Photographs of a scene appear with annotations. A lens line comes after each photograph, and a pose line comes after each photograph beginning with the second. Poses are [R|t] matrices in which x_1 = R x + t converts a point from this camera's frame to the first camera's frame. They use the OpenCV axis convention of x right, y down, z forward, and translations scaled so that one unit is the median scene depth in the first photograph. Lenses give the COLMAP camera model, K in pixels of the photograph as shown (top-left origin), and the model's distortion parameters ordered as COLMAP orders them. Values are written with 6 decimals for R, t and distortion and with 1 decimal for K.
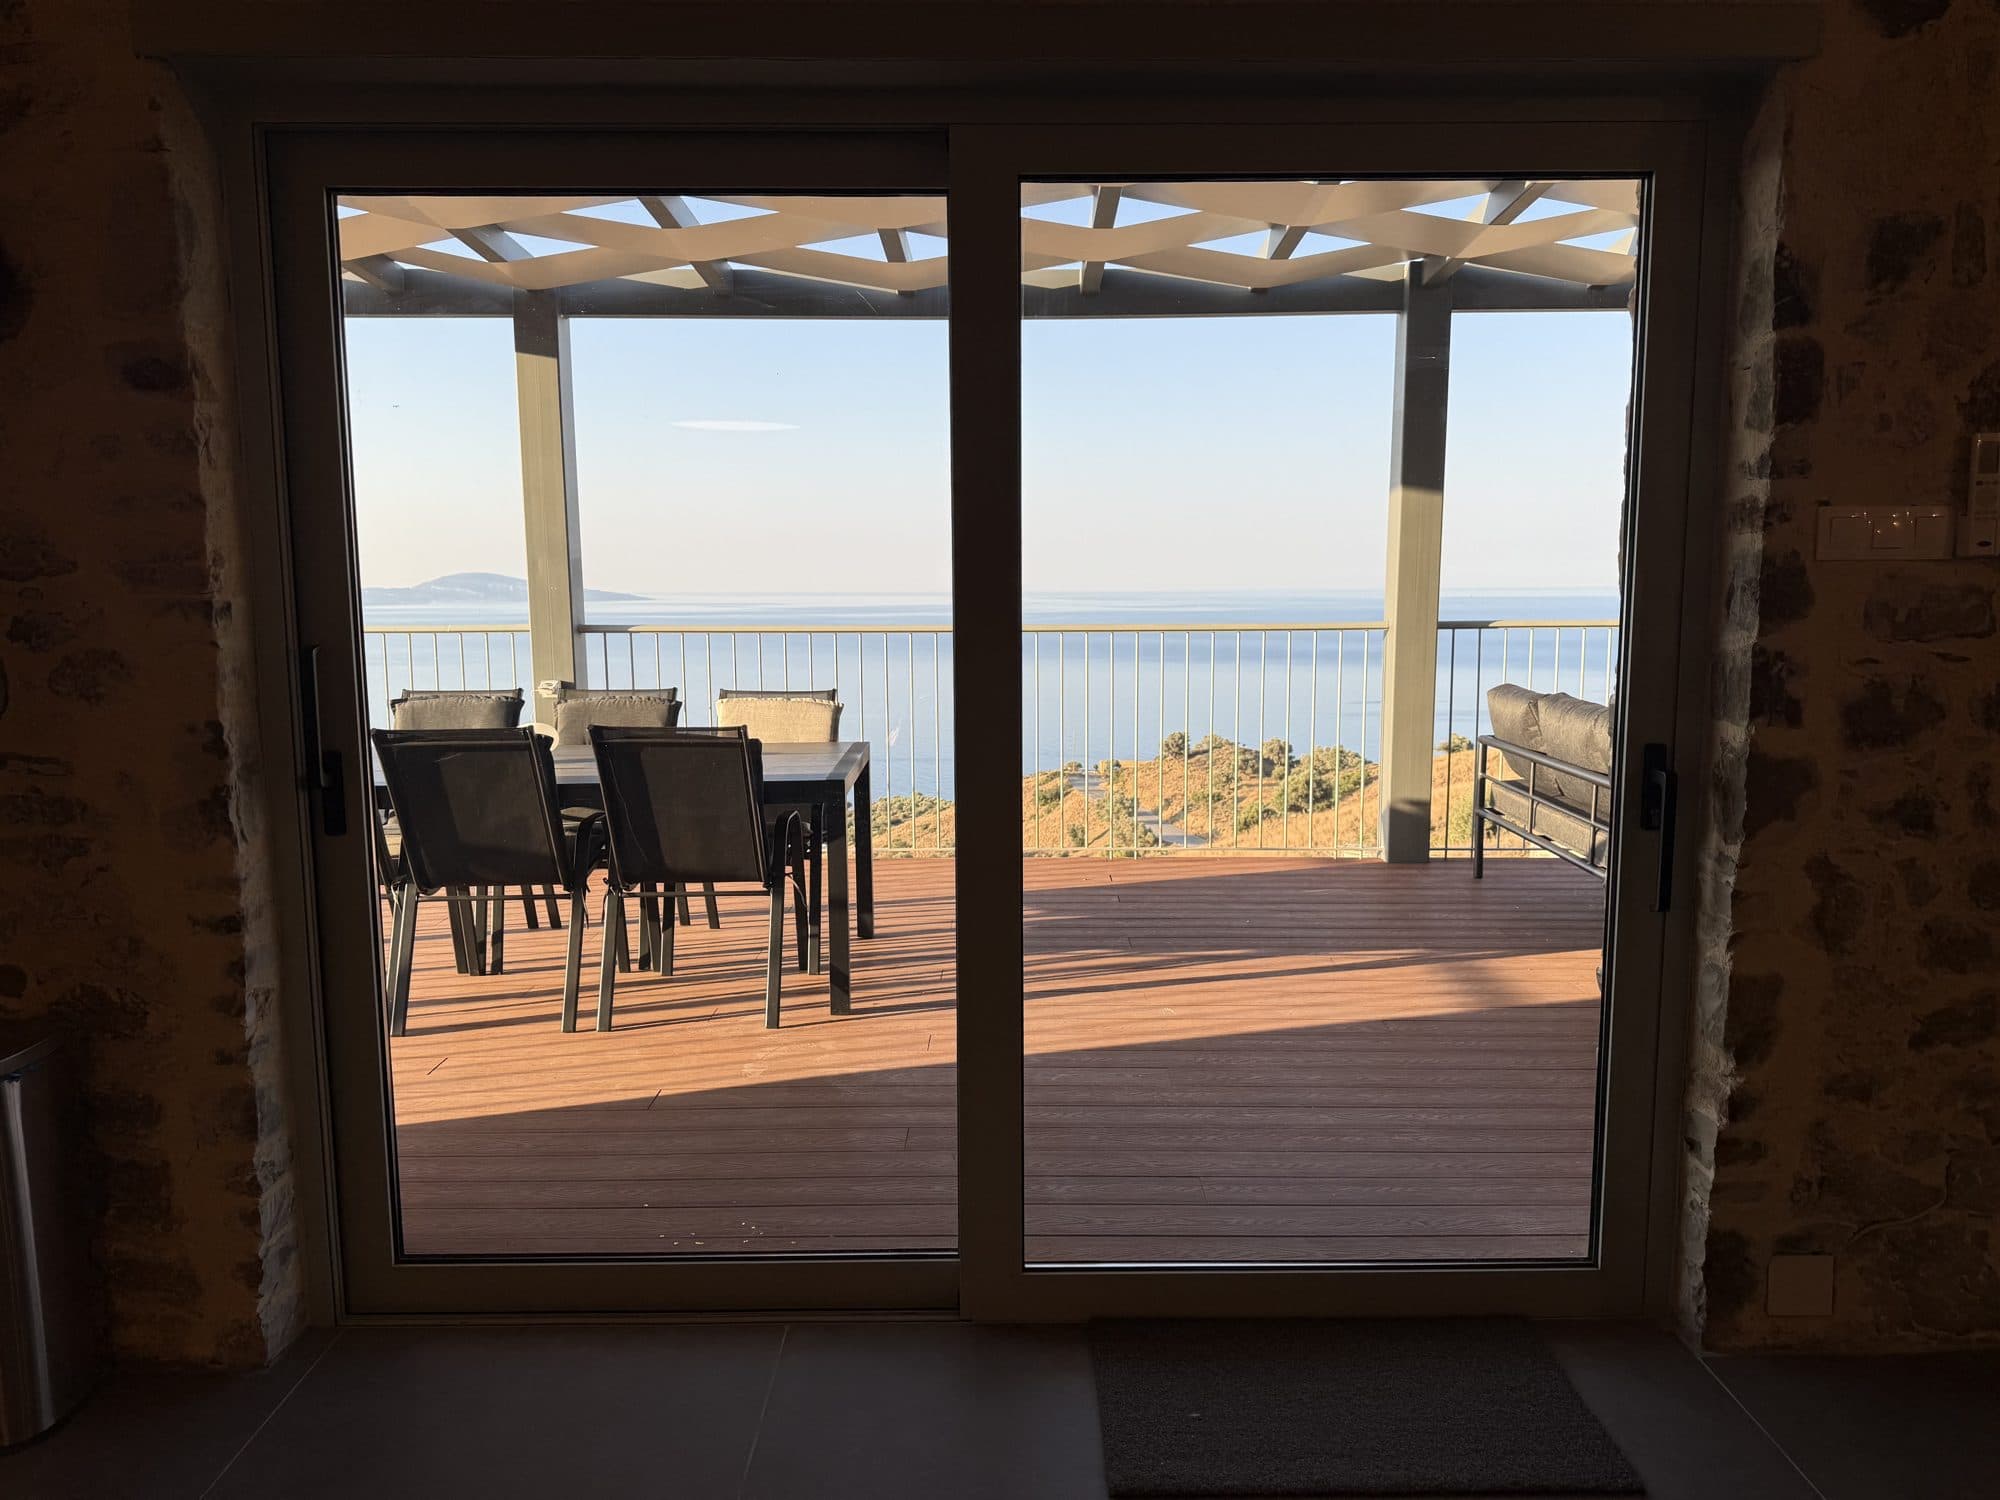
lens RADIAL K [[1418.3, 0, 1013.9], [0, 1418.3, 755.8], [0, 0, 1]] dist [0.092089, -0.101600]
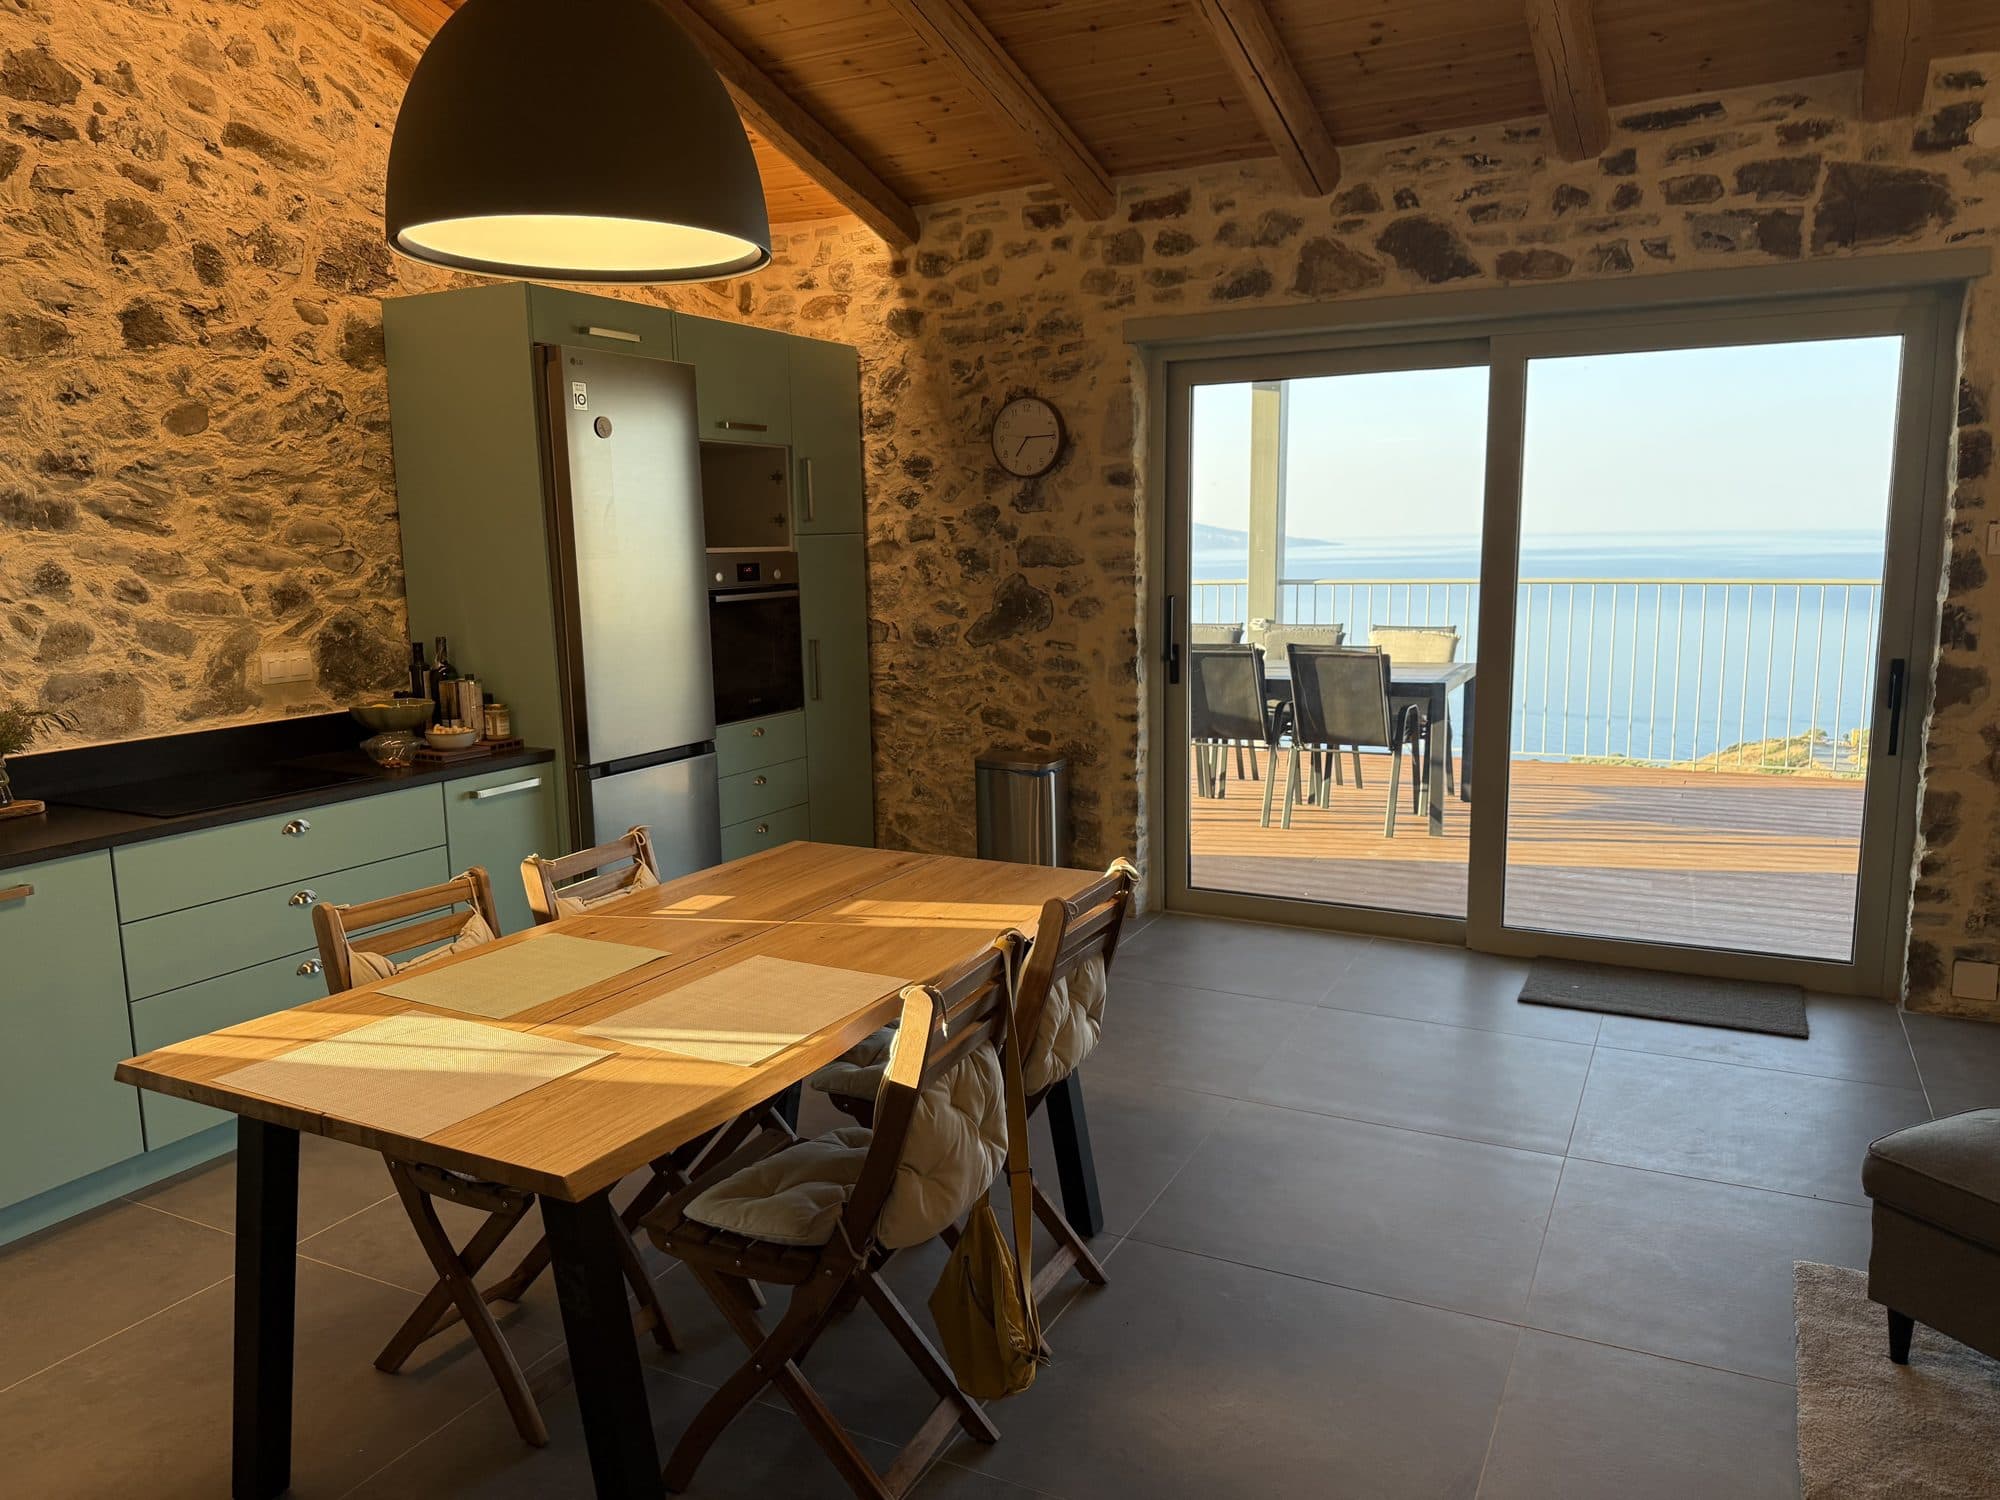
lens RADIAL K [[1418.3, 0, 1009.1], [0, 1418.3, 765.8], [0, 0, 1]] dist [0.092089, -0.101600]
pose [[0.889504, 0.066771, -0.452023, 0.293513], [-0.046325, 0.997346, 0.056165, 0.072694], [0.454573, -0.029019, 0.890236, -1.056402]]
